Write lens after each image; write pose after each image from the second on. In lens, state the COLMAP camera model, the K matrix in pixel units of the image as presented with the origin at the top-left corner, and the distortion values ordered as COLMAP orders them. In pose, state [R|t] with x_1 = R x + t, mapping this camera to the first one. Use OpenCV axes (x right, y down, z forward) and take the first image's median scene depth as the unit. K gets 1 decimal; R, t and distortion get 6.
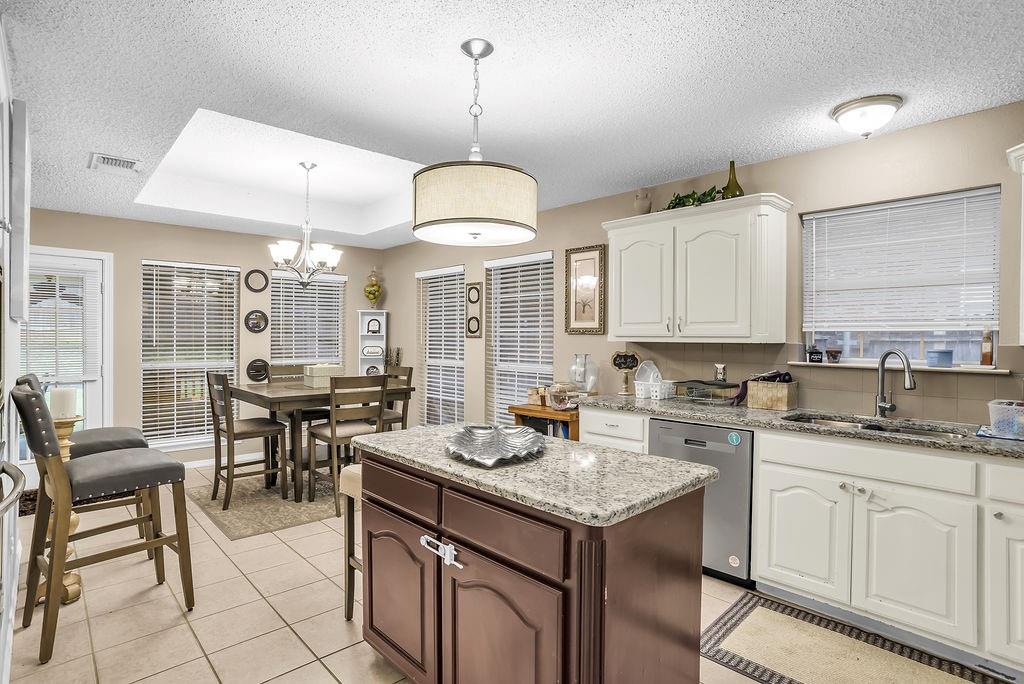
lens RADIAL K [[522.4, 0, 512.0], [0, 522.4, 342.0], [0, 0, 1]] dist [-0.080784, 0.047578]
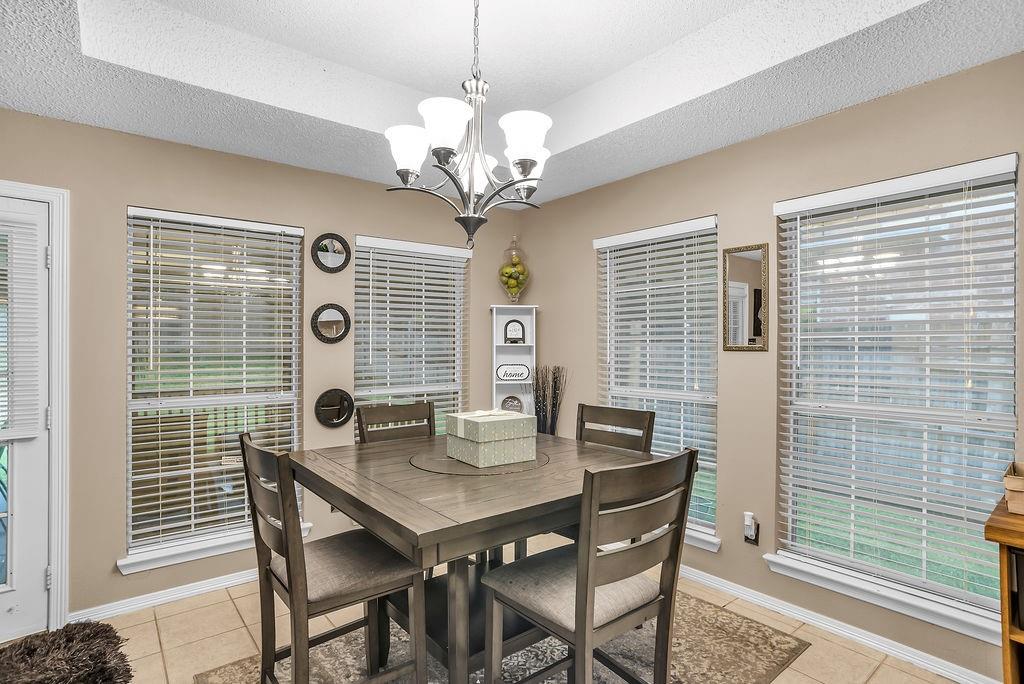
lens RADIAL K [[522.4, 0, 512.0], [0, 522.4, 342.0], [0, 0, 1]] dist [-0.080784, 0.047578]
pose [[0.997392, -0.004870, -0.072006, -0.258865], [0.003725, 0.999865, -0.016026, -0.009522], [0.072074, 0.015716, 0.997275, 0.445784]]
